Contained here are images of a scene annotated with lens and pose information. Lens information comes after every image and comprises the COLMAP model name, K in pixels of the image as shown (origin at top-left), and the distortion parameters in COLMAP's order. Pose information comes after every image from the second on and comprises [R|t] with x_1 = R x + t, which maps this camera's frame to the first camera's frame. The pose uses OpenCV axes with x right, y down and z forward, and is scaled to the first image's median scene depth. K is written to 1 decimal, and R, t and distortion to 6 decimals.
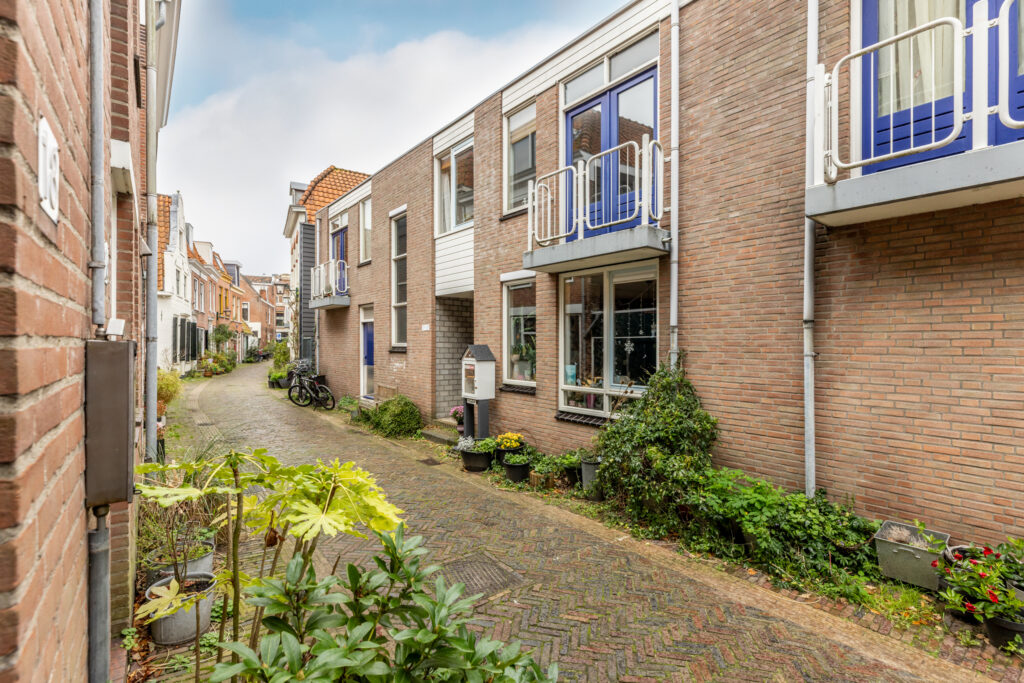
lens RADIAL K [[549.2, 0, 487.3], [0, 549.2, 332.9], [0, 0, 1]] dist [0.011018, -0.001700]
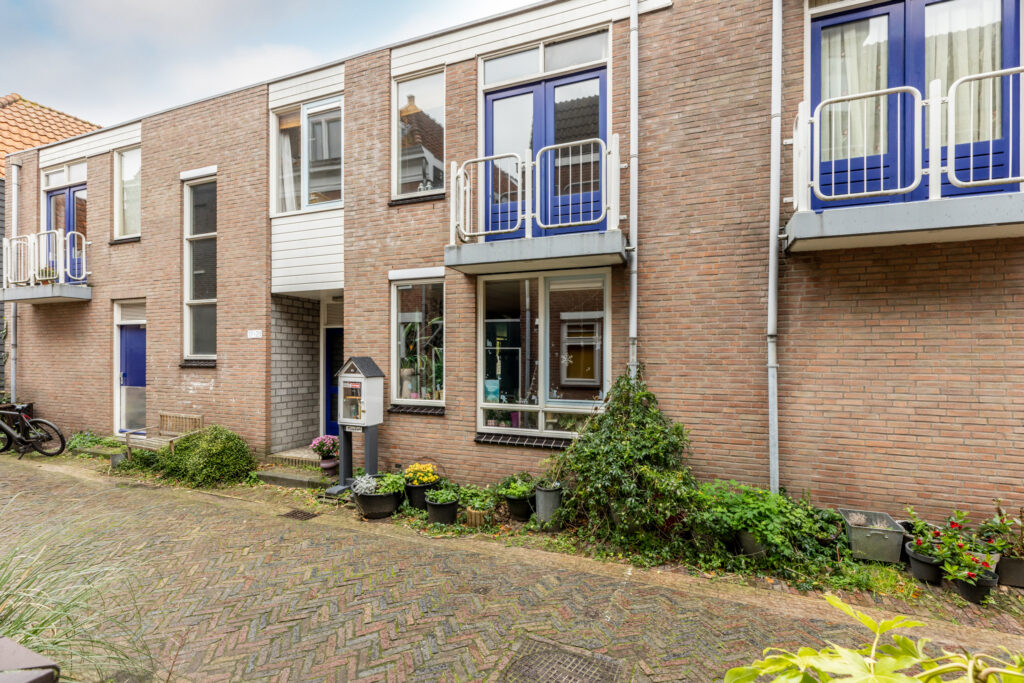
lens RADIAL K [[481.1, 0, 482.0], [0, 481.1, 356.7], [0, 0, 1]] dist [0.004866, -0.002482]
pose [[0.826489, 0.012799, 0.562808, -0.372599], [-0.017024, 0.999853, 0.002261, 0.024295], [-0.562696, -0.011450, 0.826585, 0.462654]]
